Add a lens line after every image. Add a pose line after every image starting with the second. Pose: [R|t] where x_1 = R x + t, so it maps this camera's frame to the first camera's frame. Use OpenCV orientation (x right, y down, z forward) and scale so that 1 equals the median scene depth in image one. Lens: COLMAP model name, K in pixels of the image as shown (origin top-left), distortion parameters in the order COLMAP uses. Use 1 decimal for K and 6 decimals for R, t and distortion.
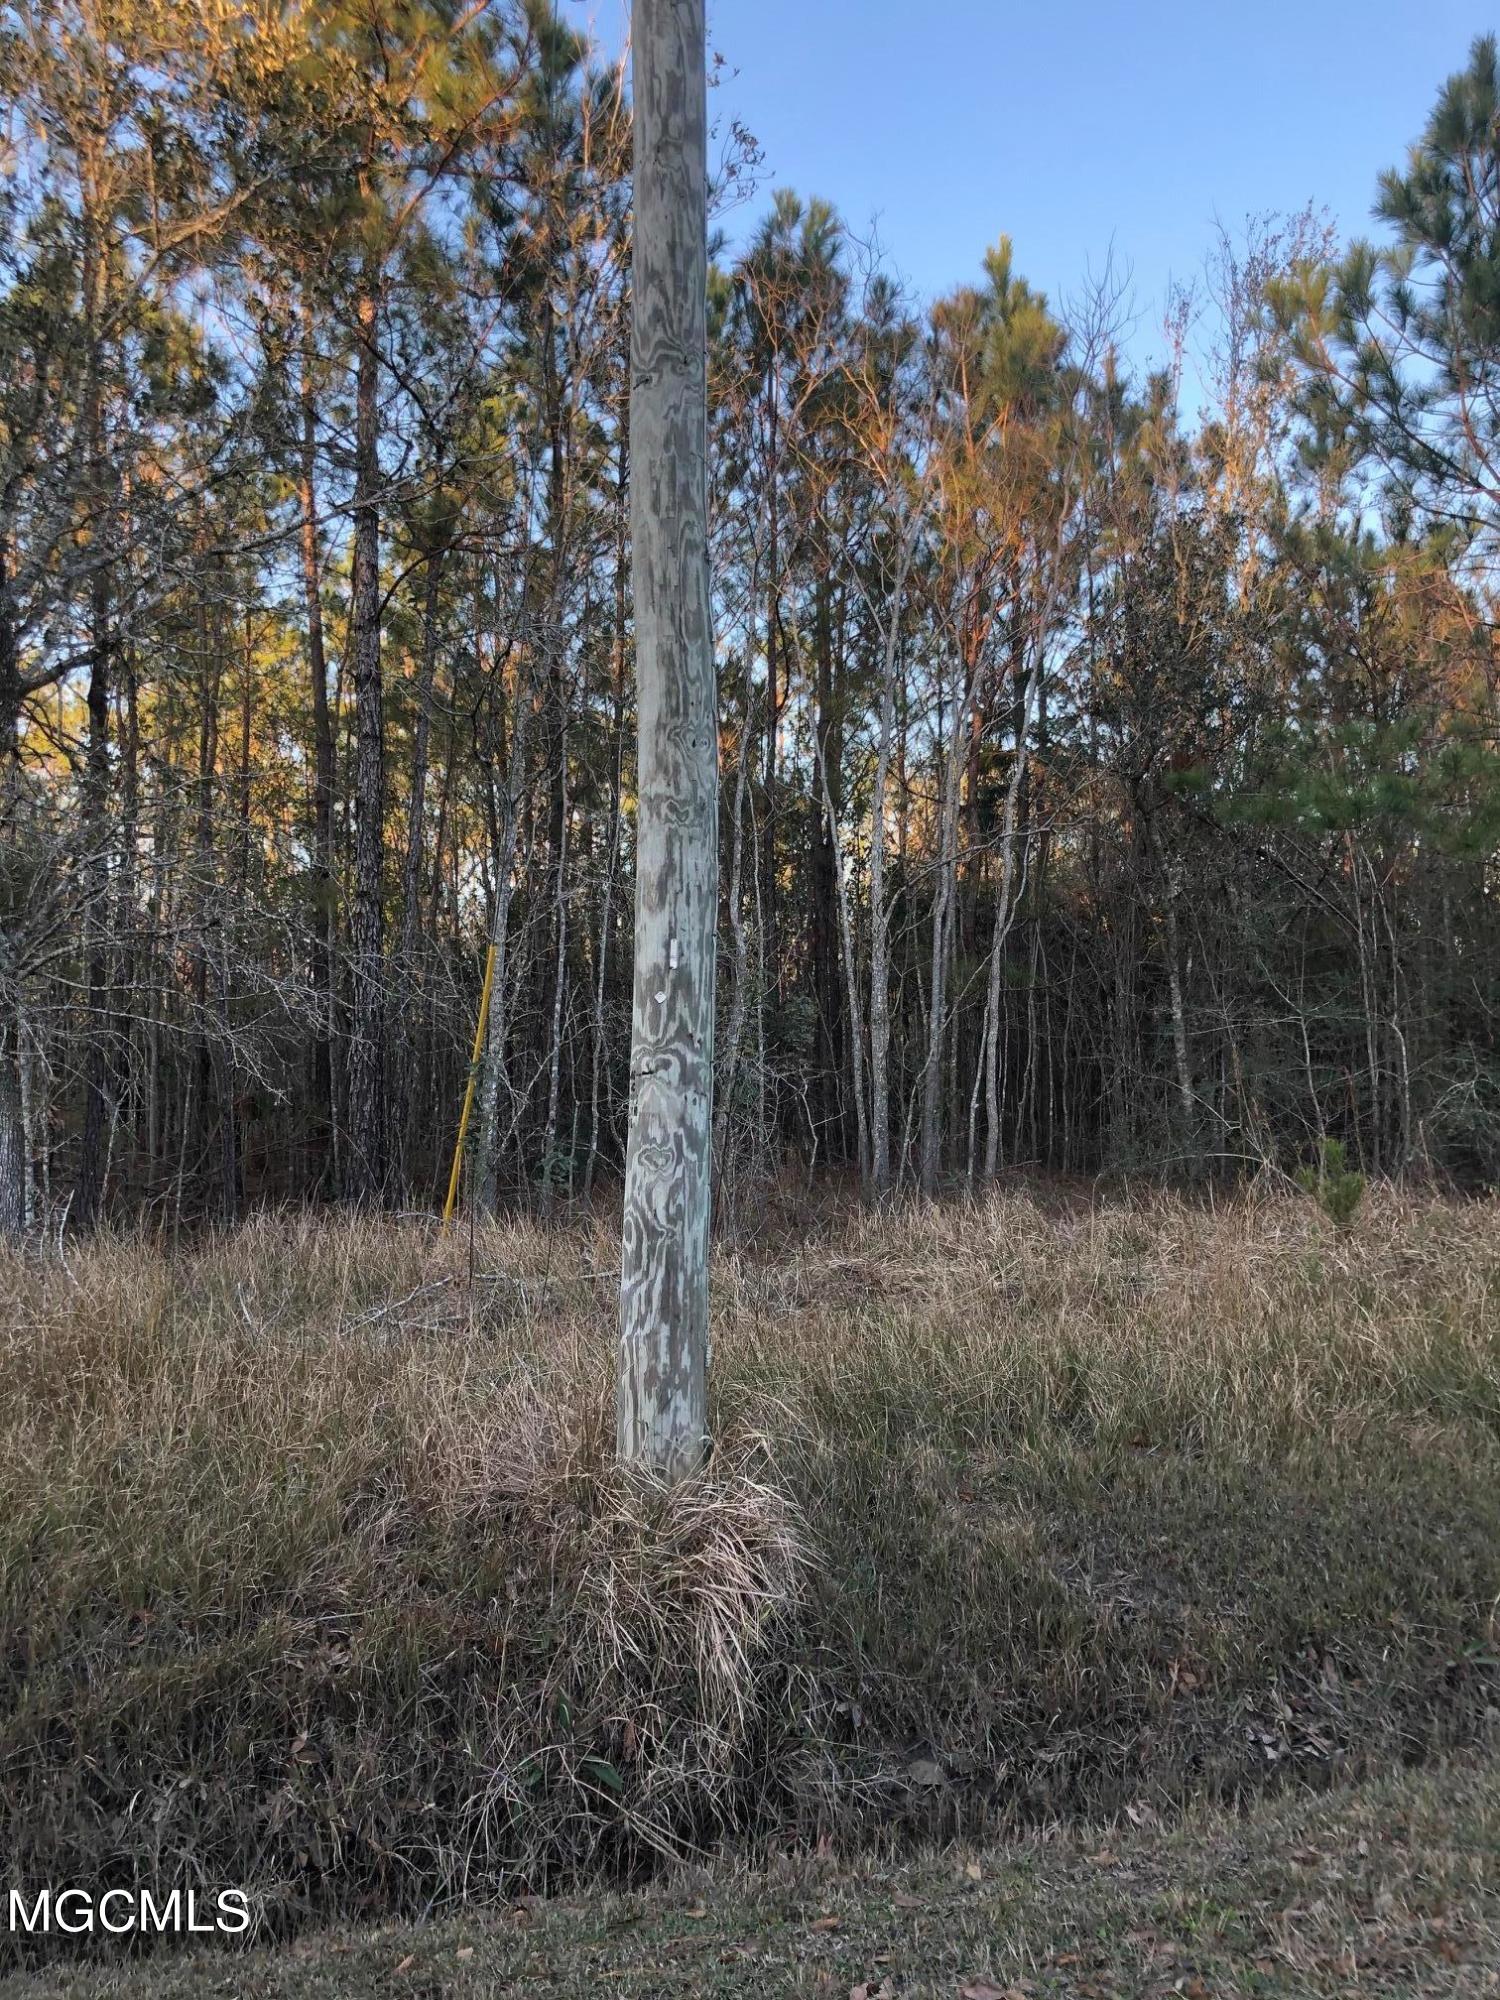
lens RADIAL K [[1629.3, 0, 746.8], [0, 1629.3, 996.4], [0, 0, 1]] dist [0.060492, -0.090060]
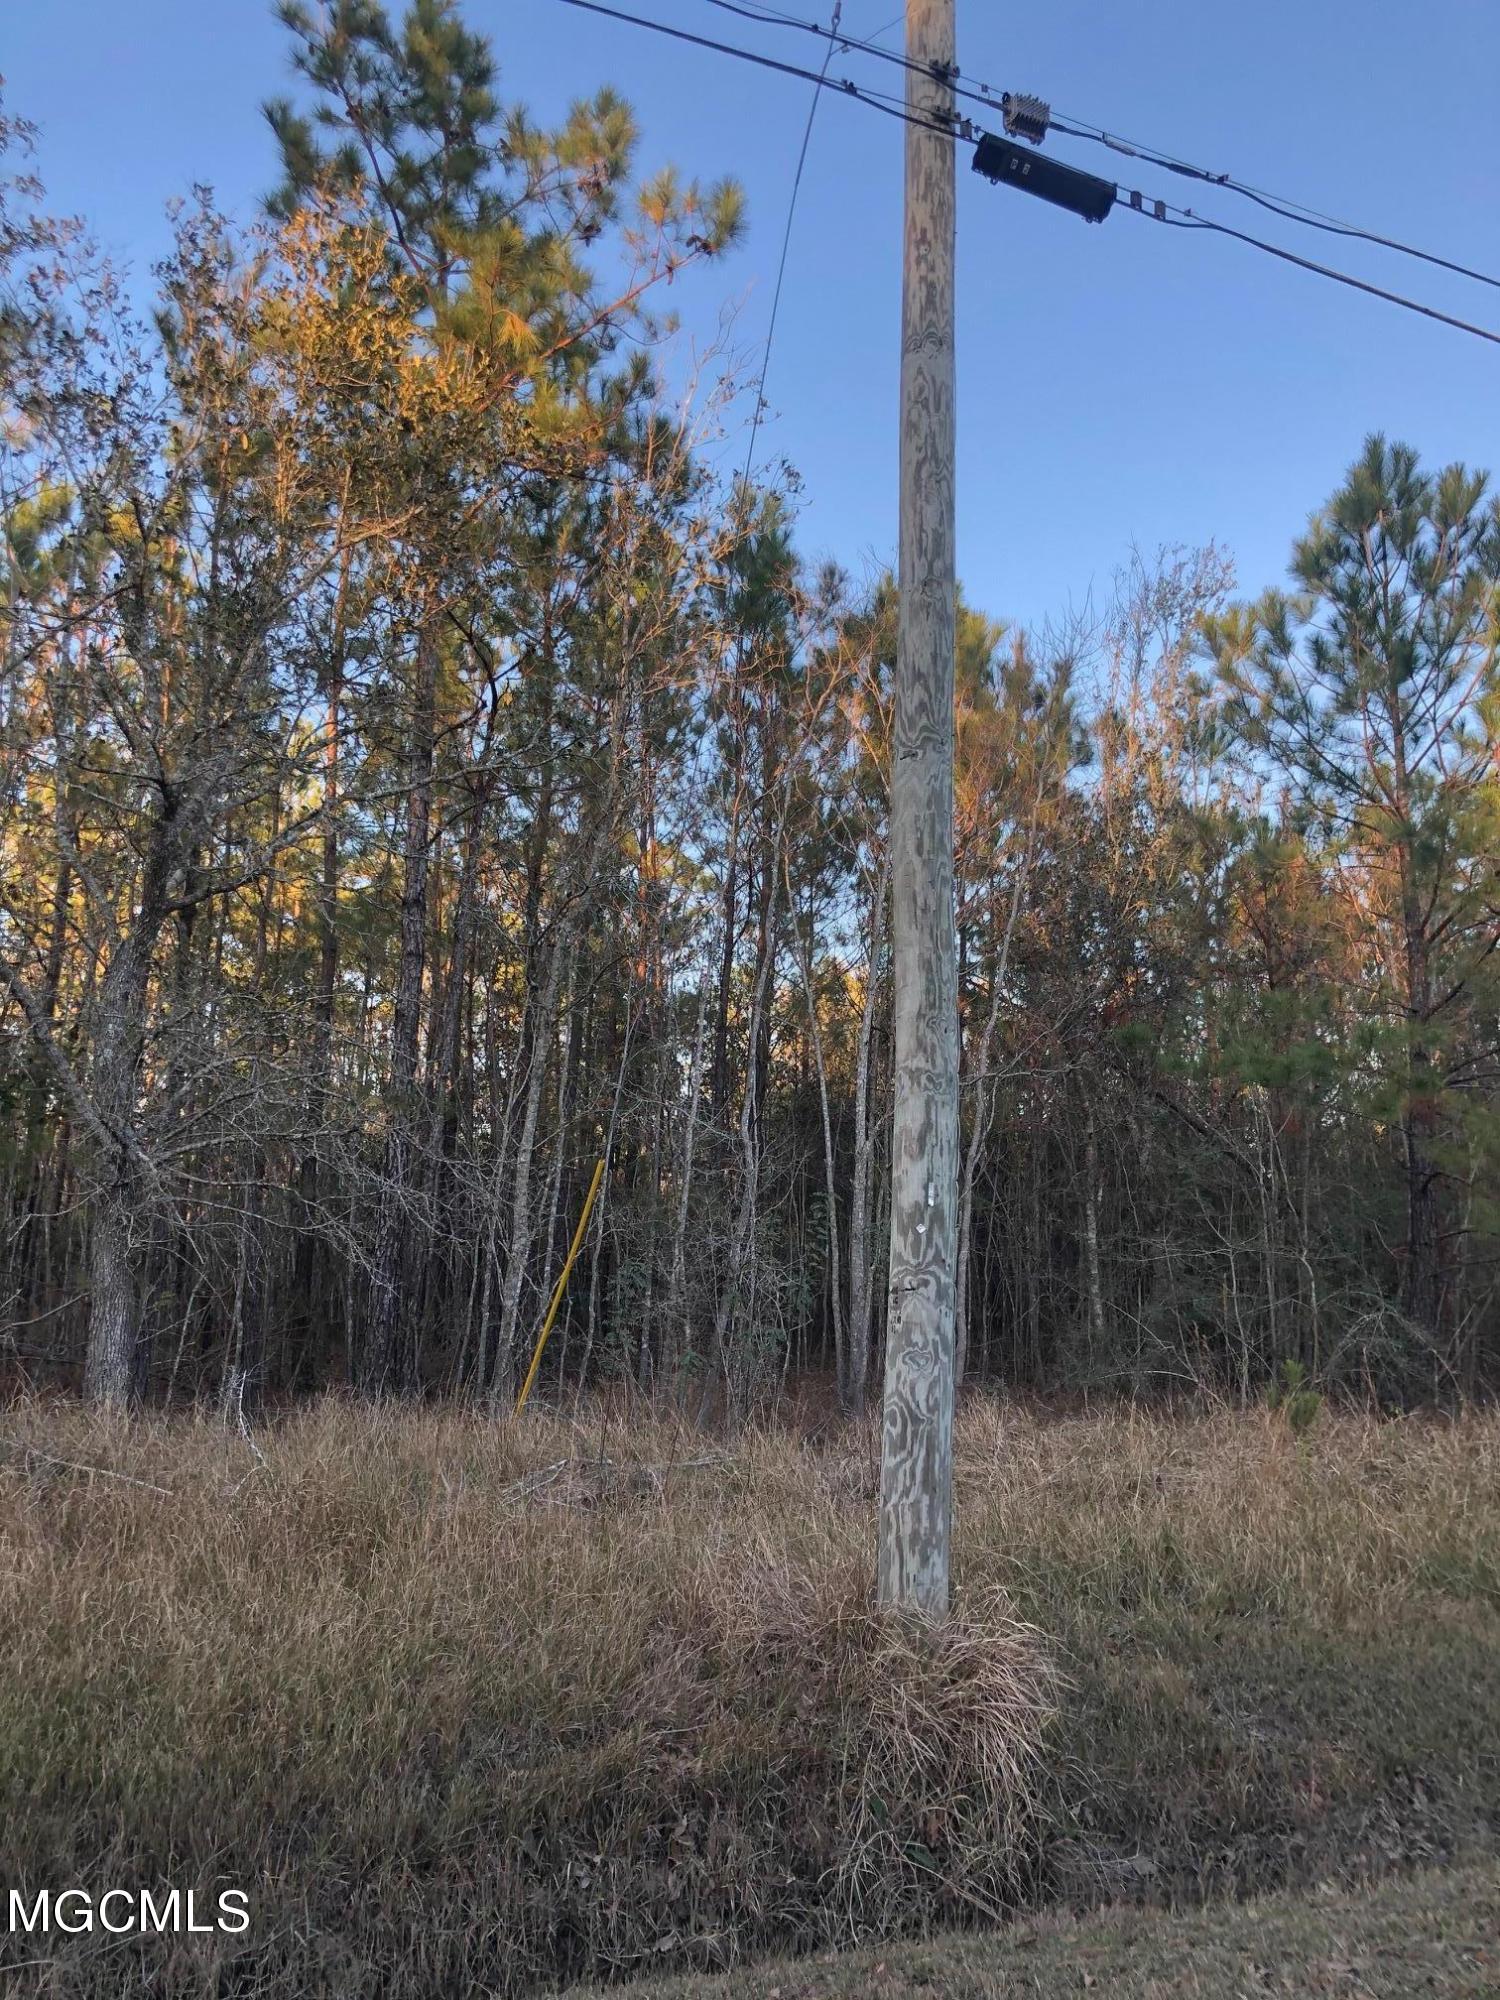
lens RADIAL K [[1612.7, 0, 748.1], [0, 1612.7, 999.7], [0, 0, 1]] dist [-0.052660, 0.082389]
pose [[0.994243, 0.056677, 0.090929, -0.306966], [-0.045001, 0.991050, -0.125674, -0.012539], [-0.097238, 0.120858, 0.987896, -0.230650]]
